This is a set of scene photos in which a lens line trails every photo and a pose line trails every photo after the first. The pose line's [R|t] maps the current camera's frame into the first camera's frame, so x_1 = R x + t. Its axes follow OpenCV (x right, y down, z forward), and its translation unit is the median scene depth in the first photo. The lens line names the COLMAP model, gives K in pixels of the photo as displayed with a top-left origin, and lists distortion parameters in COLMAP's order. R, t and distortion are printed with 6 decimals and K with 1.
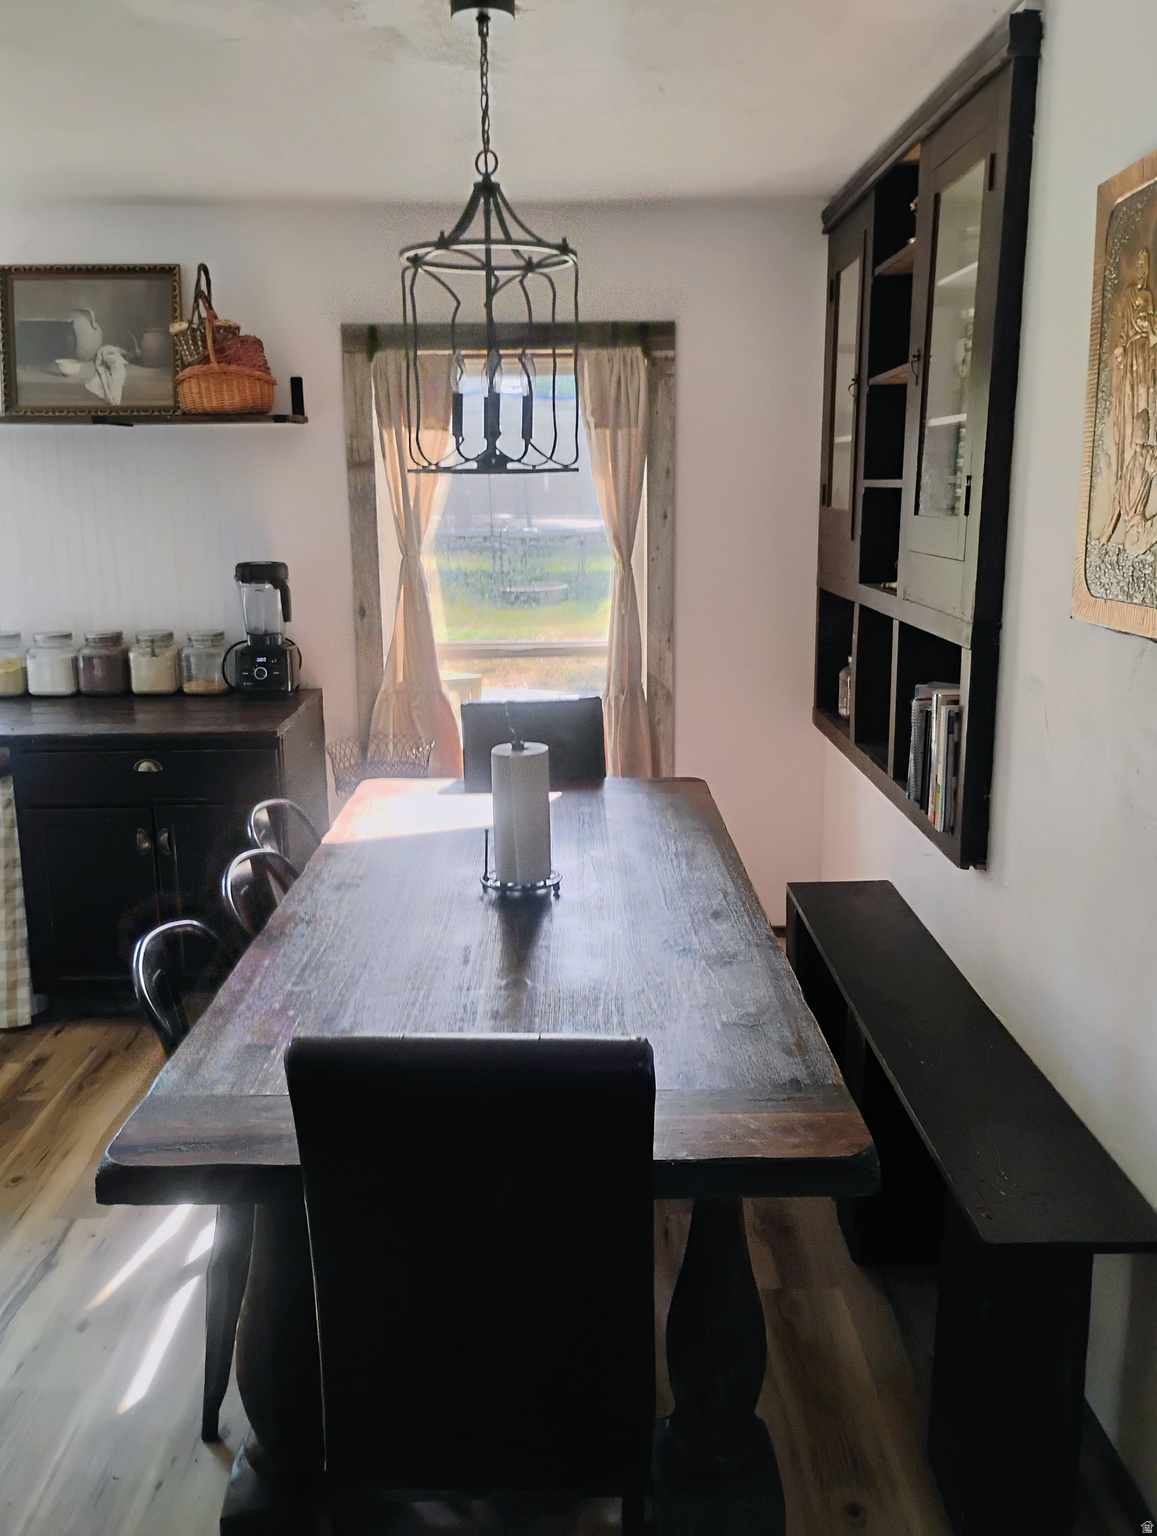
lens RADIAL K [[1393.3, 0, 578.5], [0, 1393.3, 768.0], [0, 0, 1]] dist [0.041231, 0.001557]
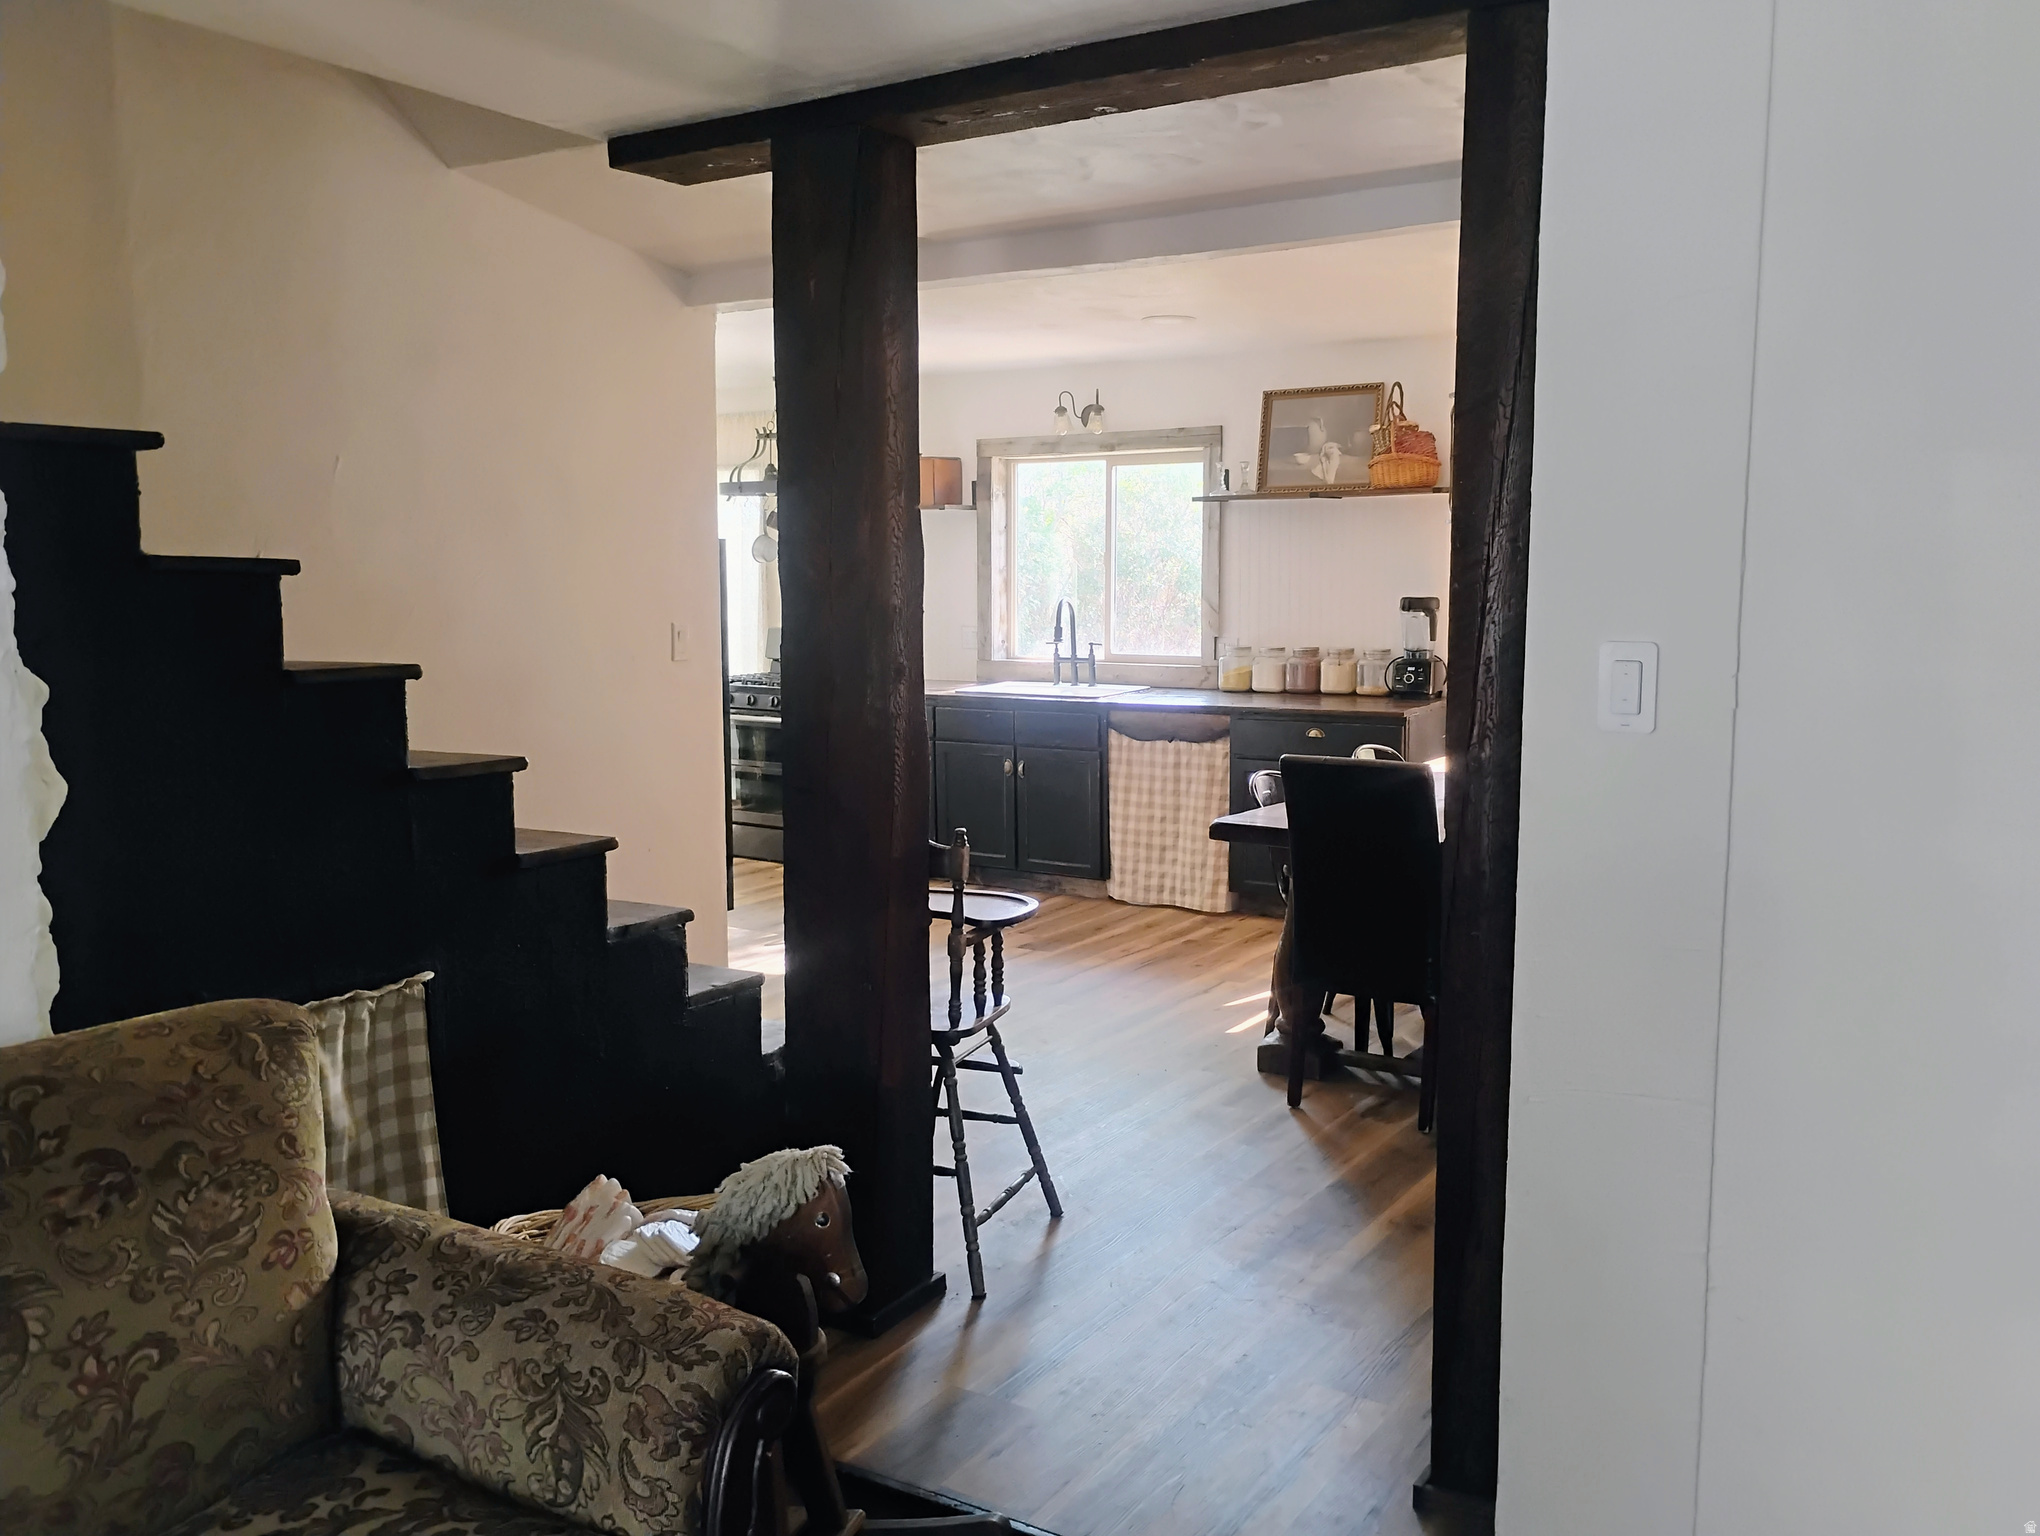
lens RADIAL K [[1667.5, 0, 1020.0], [0, 1667.5, 768.0], [0, 0, 1]] dist [-0.004252, 0.000117]
pose [[0.845897, 0.066691, -0.529160, 0.300553], [-0.109179, 0.992793, -0.049407, 0.134094], [0.522052, 0.099566, 0.847082, -0.524789]]
